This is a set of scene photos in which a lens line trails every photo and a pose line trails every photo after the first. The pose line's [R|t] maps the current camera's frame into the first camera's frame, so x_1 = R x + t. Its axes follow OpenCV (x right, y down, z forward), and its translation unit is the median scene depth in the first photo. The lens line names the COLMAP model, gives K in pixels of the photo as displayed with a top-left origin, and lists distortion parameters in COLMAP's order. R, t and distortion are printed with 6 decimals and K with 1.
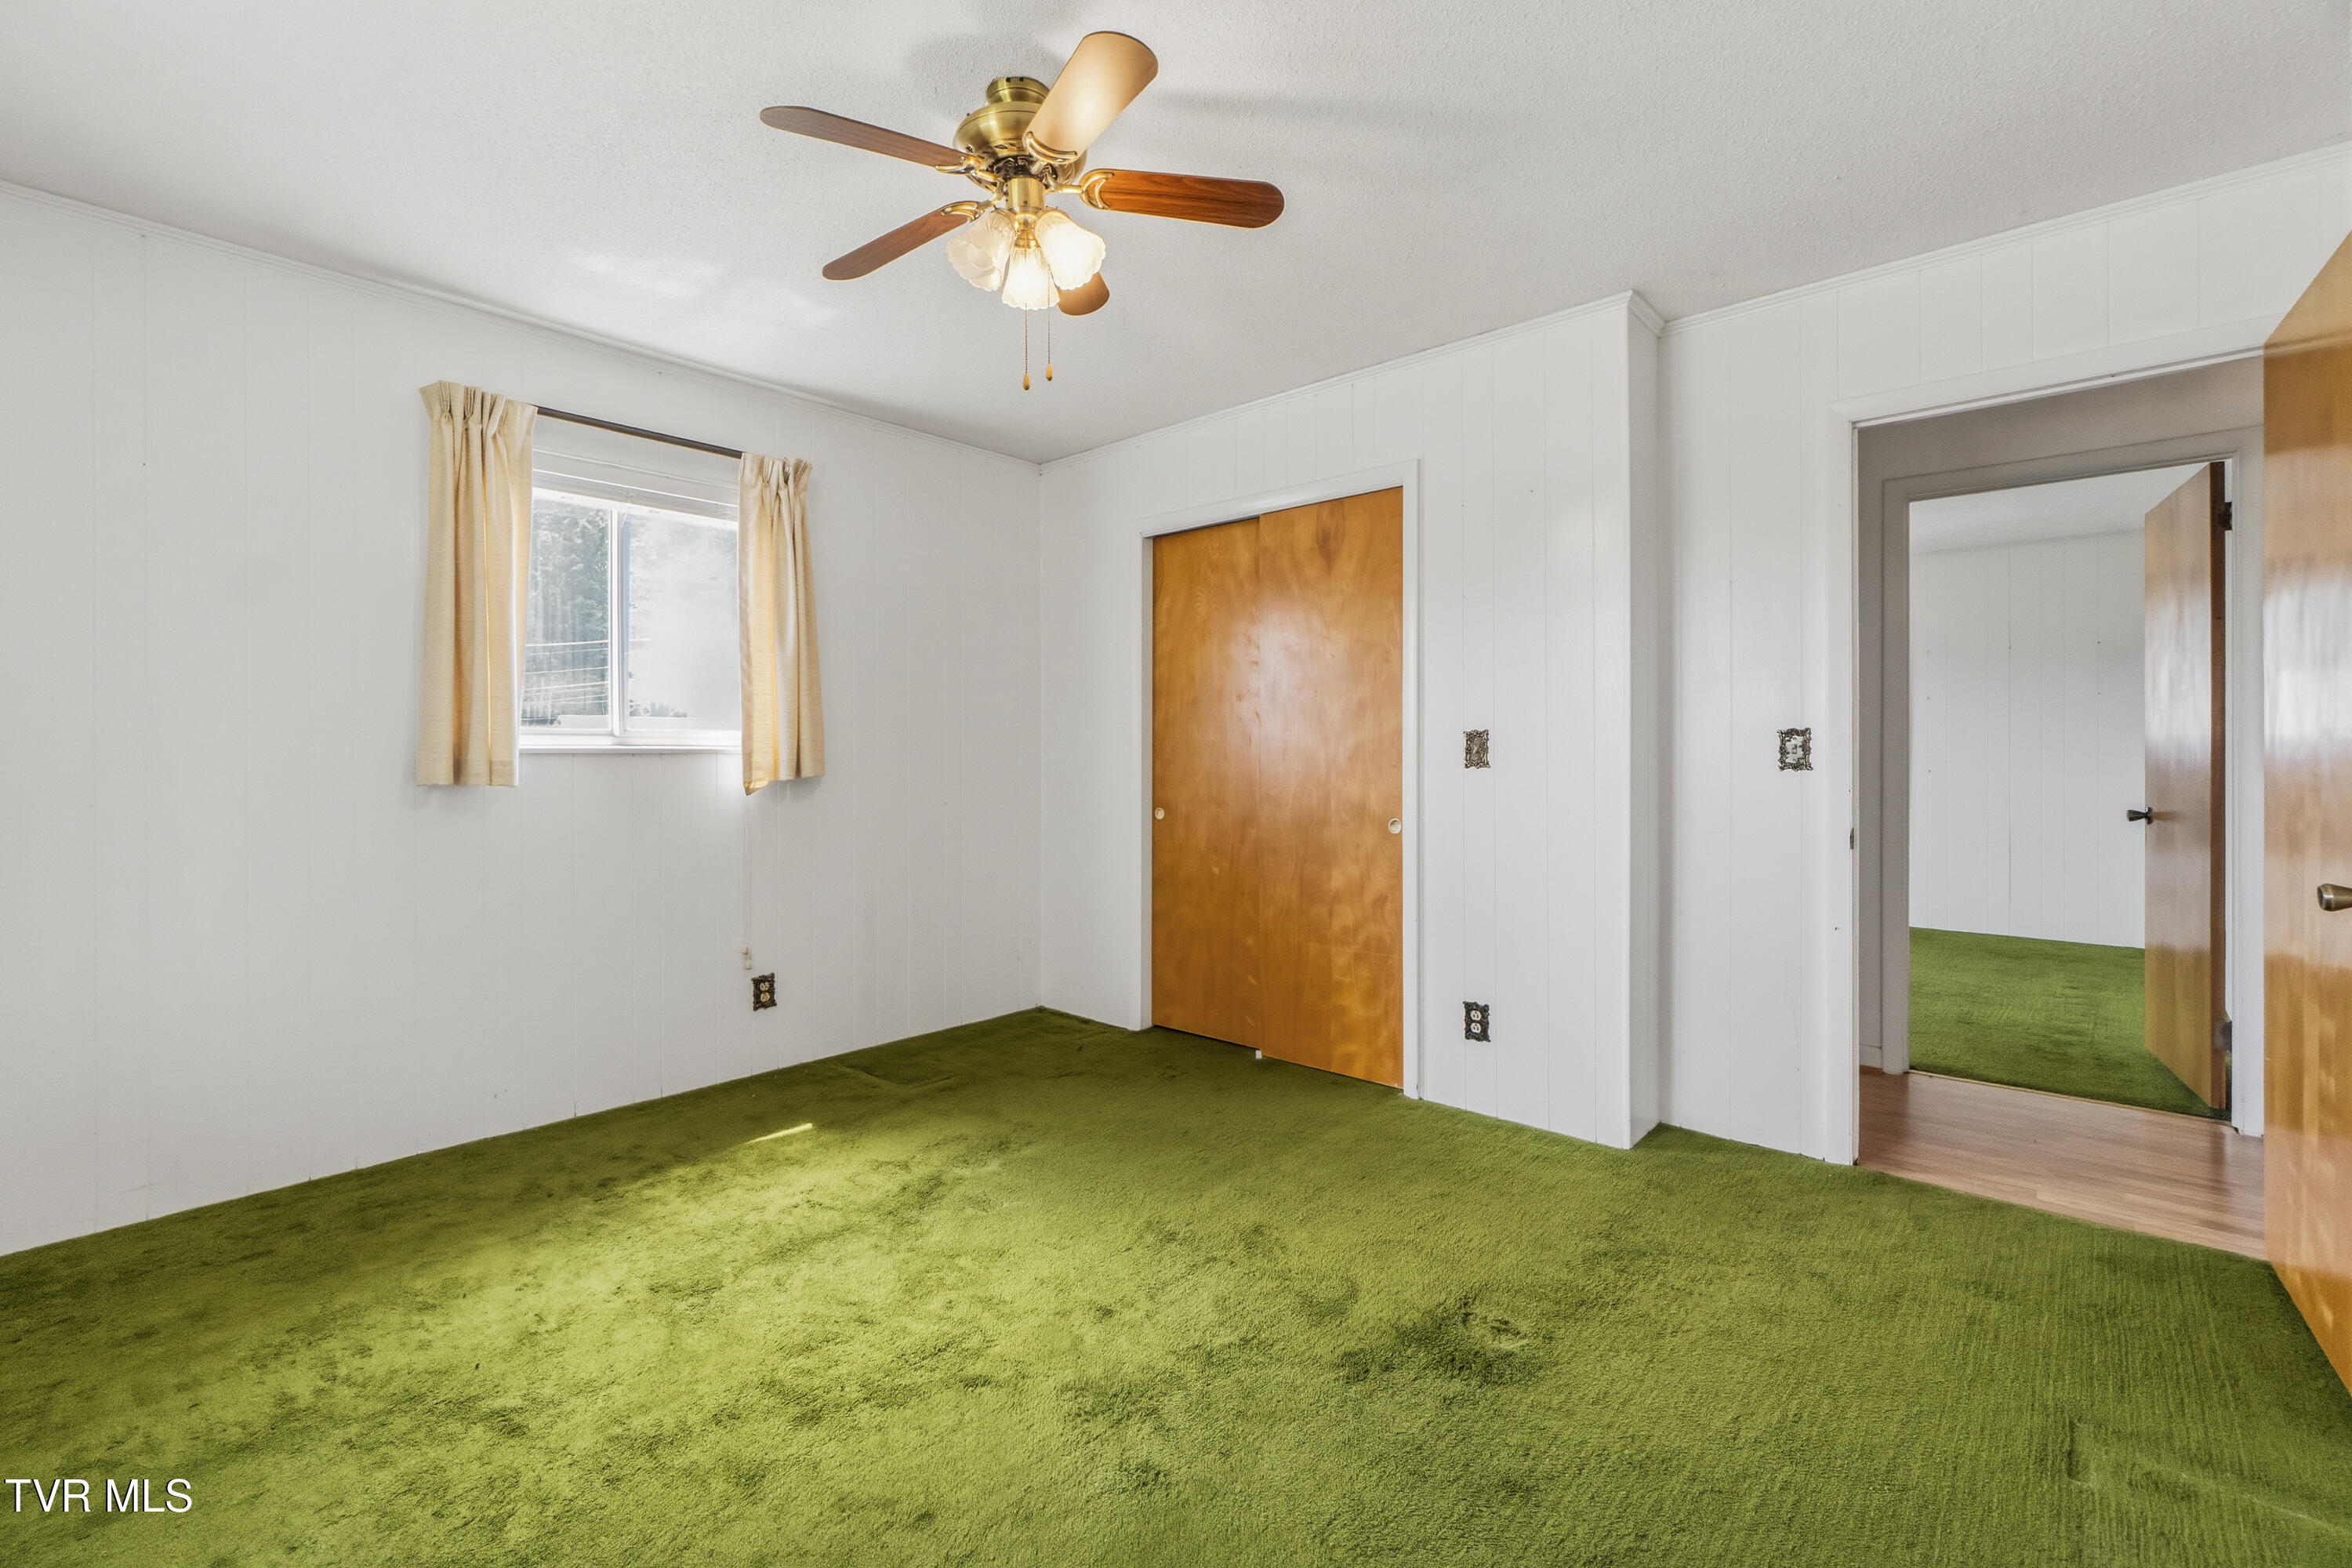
lens RADIAL K [[1020.6, 0, 1159.2], [0, 1020.6, 774.0], [0, 0, 1]] dist [-0.002314, -0.002370]
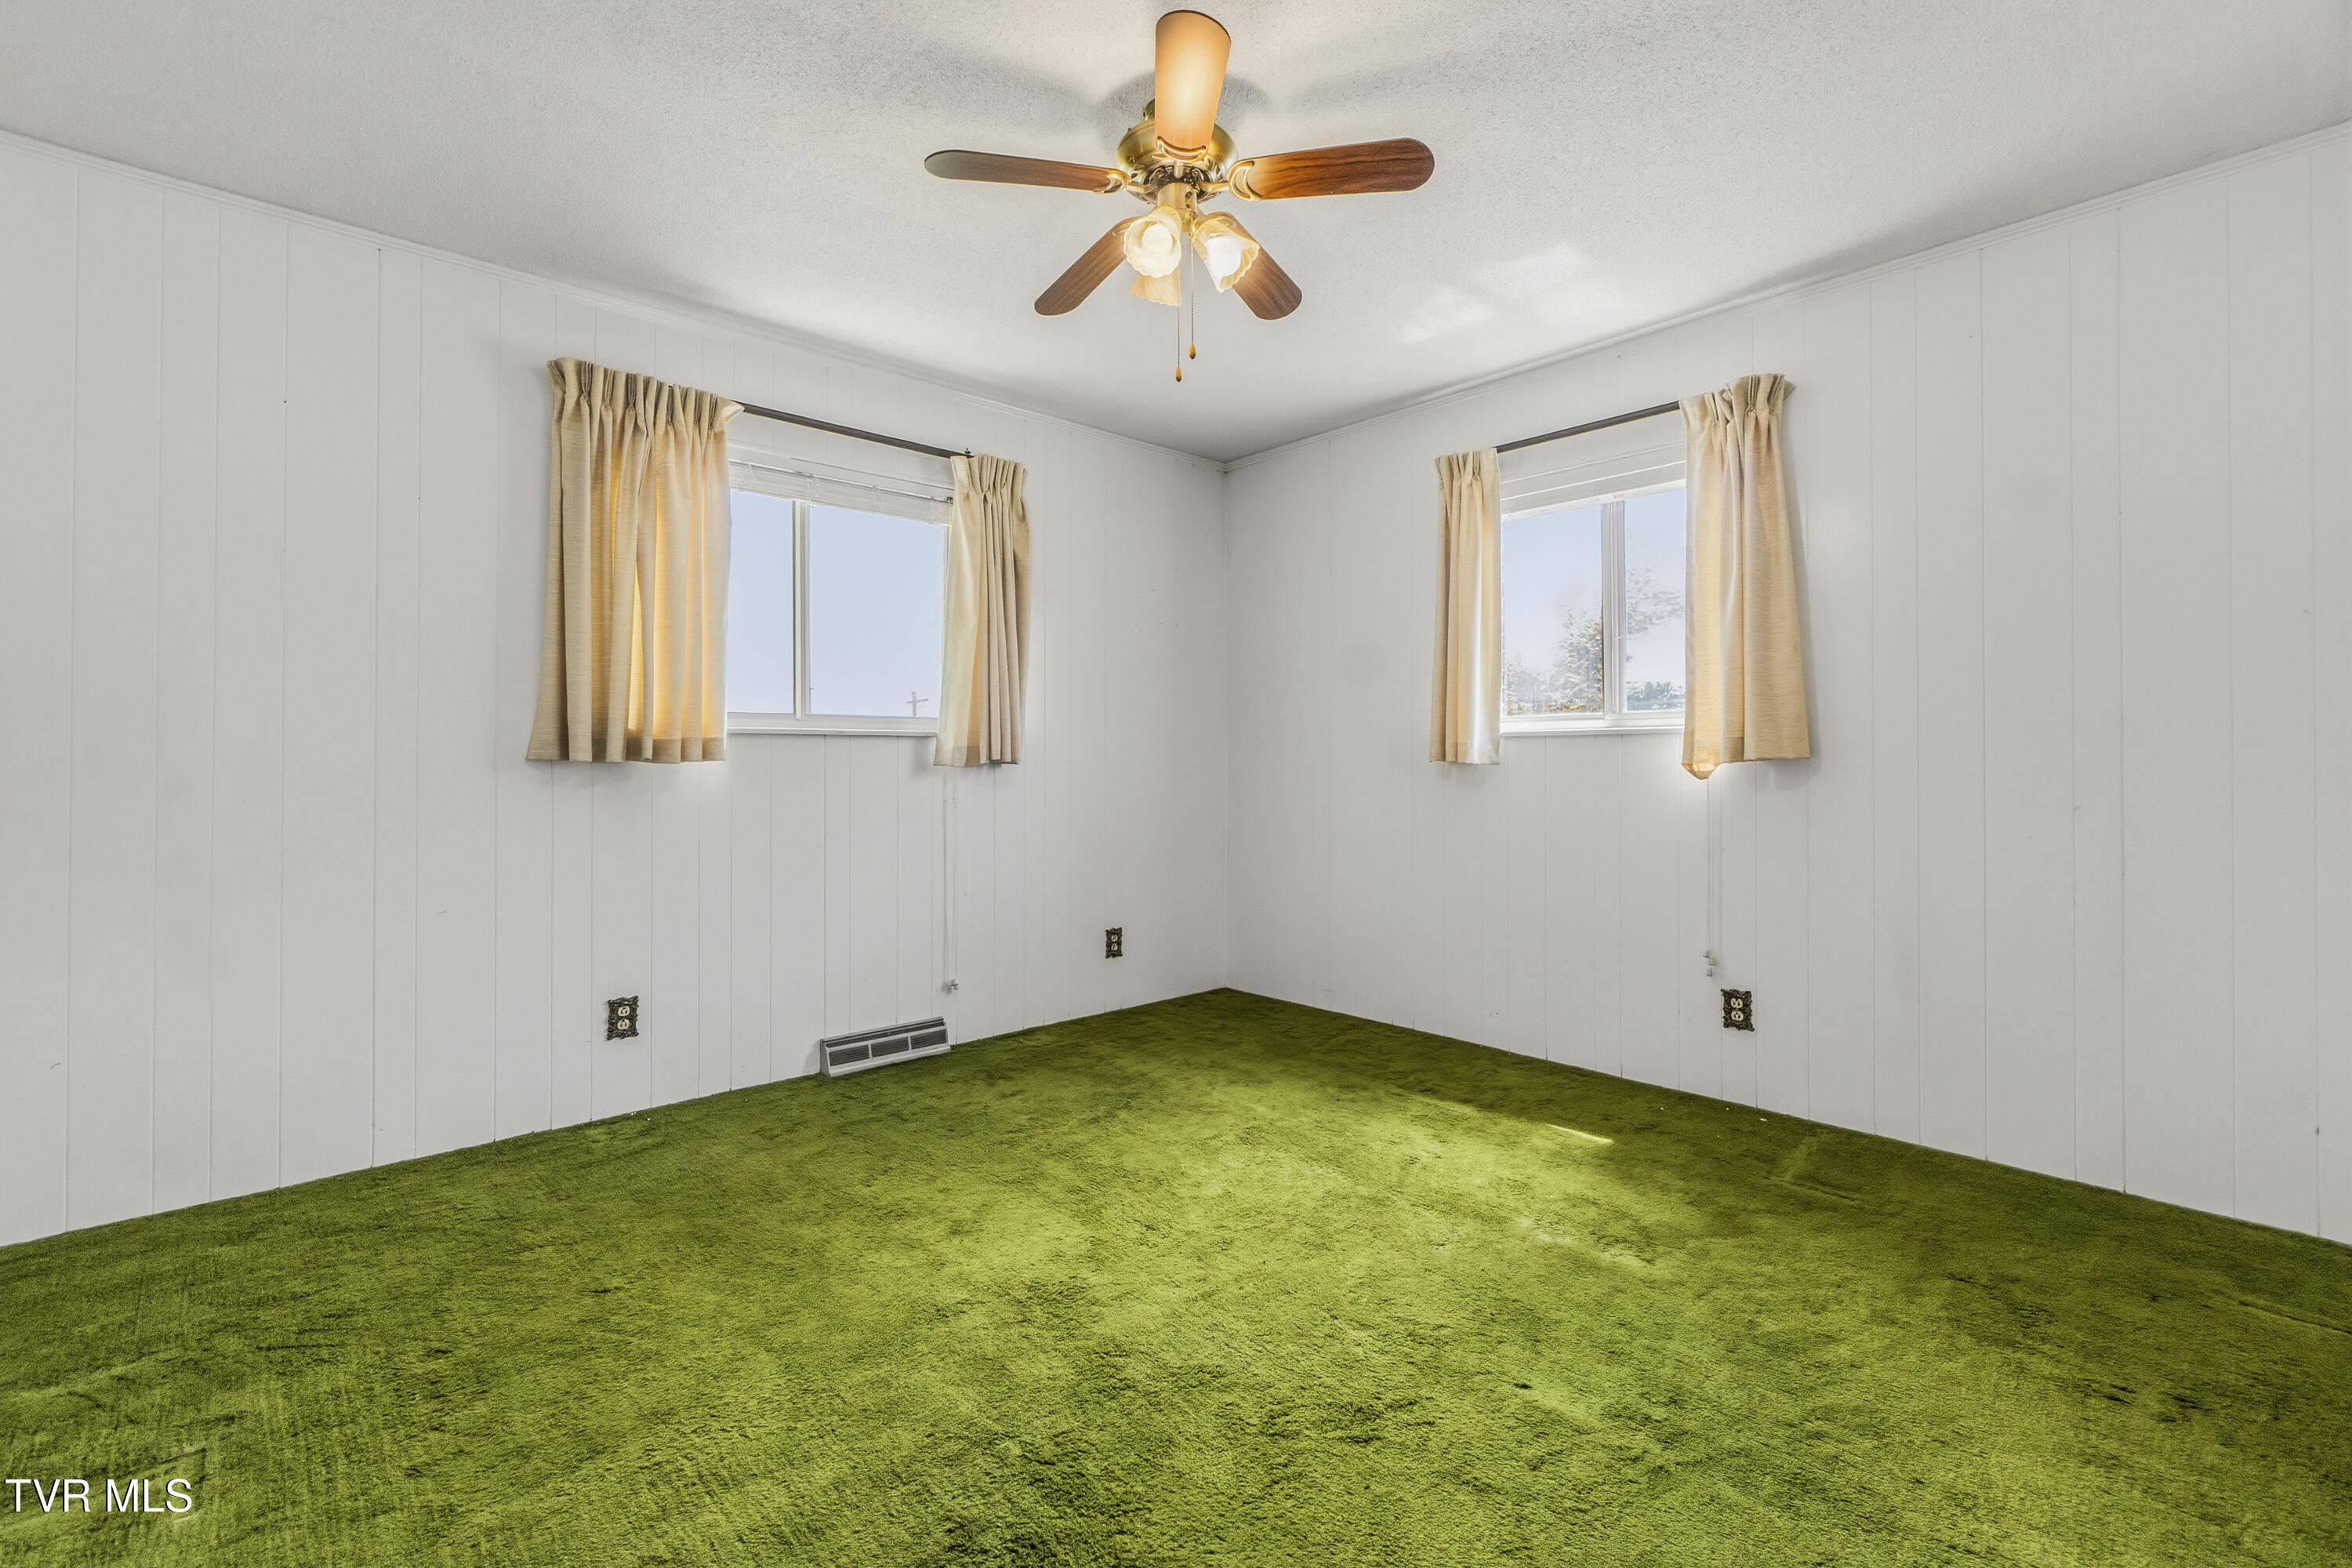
lens RADIAL K [[1020.6, 0, 1158.9], [0, 1020.6, 766.0], [0, 0, 1]] dist [-0.002314, -0.002370]
pose [[-0.093582, 0.009036, -0.995571, 0.651077], [-0.019044, 0.999760, 0.010864, 0.010559], [0.995429, 0.019976, -0.093387, 0.753215]]
